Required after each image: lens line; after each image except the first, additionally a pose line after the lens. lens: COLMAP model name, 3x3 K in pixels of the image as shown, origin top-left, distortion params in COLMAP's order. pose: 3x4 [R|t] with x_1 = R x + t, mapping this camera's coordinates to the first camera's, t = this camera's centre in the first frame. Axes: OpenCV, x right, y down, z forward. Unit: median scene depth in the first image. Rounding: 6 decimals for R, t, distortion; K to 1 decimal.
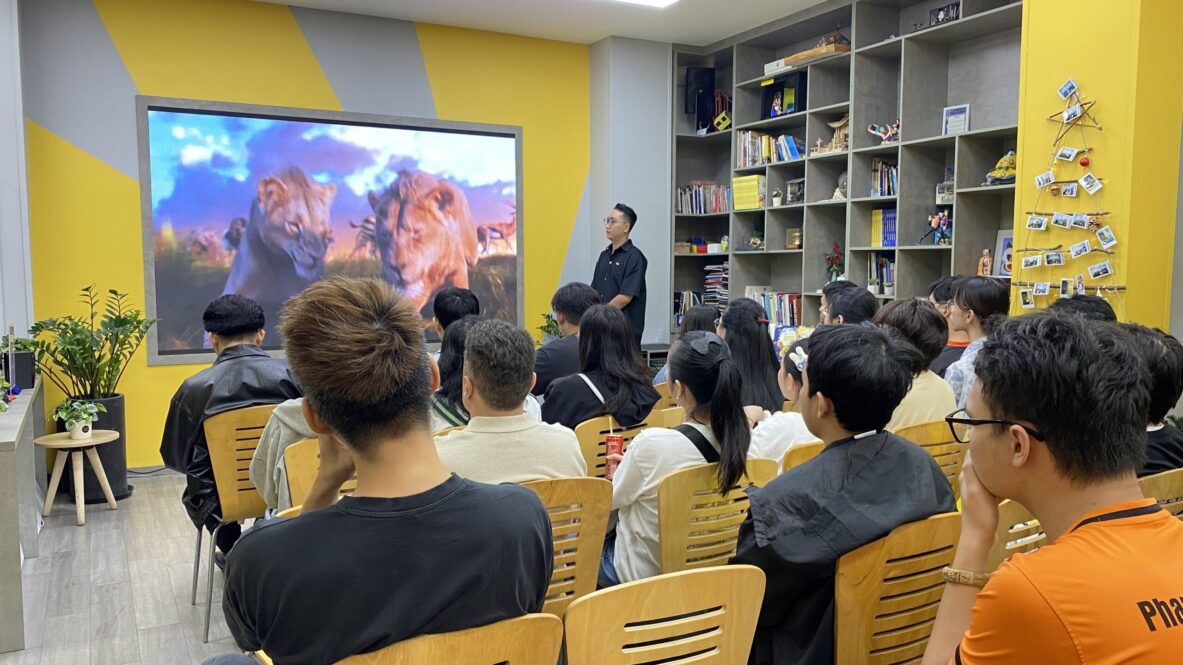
lens RADIAL K [[913.2, 0, 577.9], [0, 913.2, 344.6], [0, 0, 1]] dist [0.022438, -0.032947]
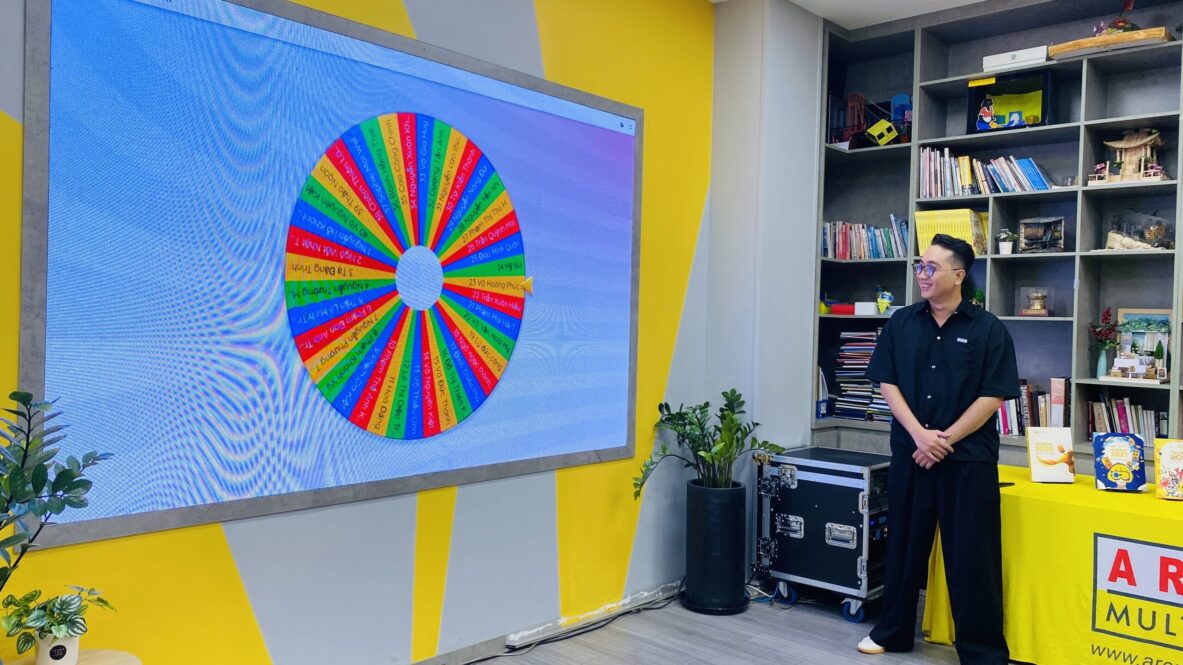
lens RADIAL K [[913.2, 0, 586.4], [0, 913.2, 330.8], [0, 0, 1]] dist [0.022438, -0.032947]
pose [[0.942525, 0.022602, 0.333370, -0.322952], [-0.000025, 0.997714, -0.067572, -0.044906], [-0.334136, 0.063680, 0.940371, 0.449587]]
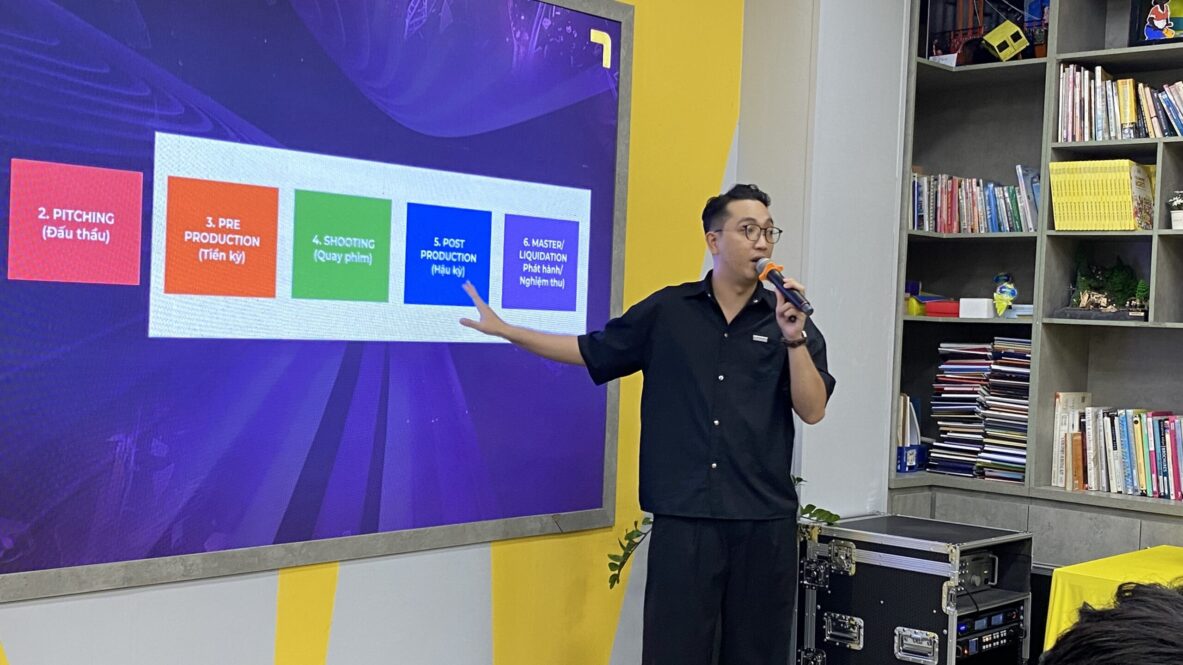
lens RADIAL K [[1470.0, 0, 596.5], [0, 1470.0, 354.2], [0, 0, 1]] dist [0.044635, 0.000000]
pose [[0.945267, 0.029951, 0.324919, -0.310624], [-0.013647, 0.998536, -0.052342, -0.043977], [-0.326011, 0.045043, 0.944292, 0.387420]]
